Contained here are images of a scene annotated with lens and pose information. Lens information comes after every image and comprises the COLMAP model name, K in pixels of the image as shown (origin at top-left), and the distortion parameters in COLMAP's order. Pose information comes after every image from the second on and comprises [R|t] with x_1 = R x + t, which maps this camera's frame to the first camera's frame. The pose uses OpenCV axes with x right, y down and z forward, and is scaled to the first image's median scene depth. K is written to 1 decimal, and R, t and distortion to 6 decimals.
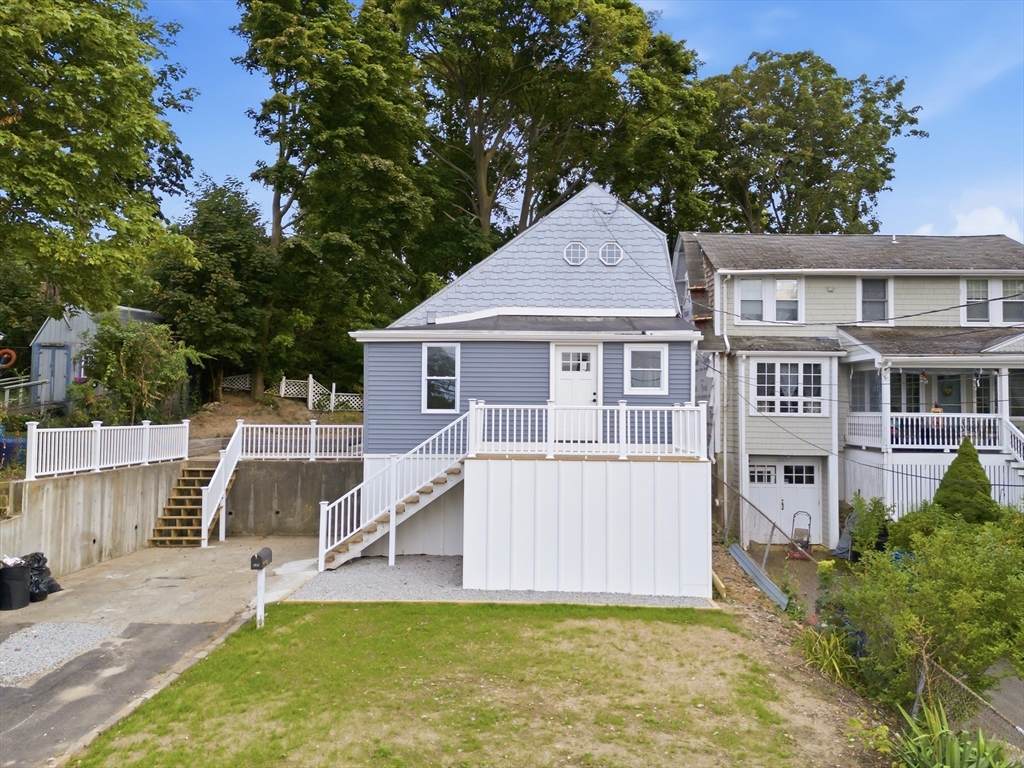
lens RADIAL K [[828.1, 0, 513.7], [0, 828.1, 367.0], [0, 0, 1]] dist [0.071538, -0.070775]
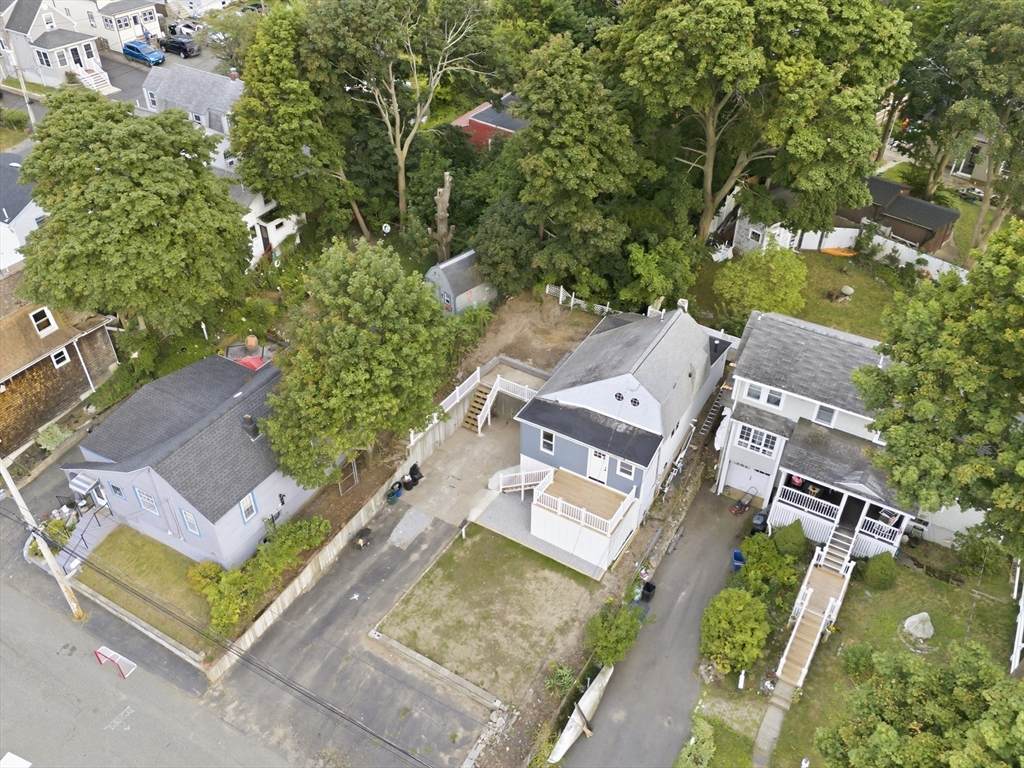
lens RADIAL K [[828.6, 0, 512.0], [0, 828.6, 384.0], [0, 0, 1]] dist [0.081550, -0.001568]
pose [[0.865875, 0.303224, -0.397888, 0.719446], [0.037986, 0.753215, 0.656676, -1.679704], [0.498815, -0.583714, 0.640672, -0.487626]]
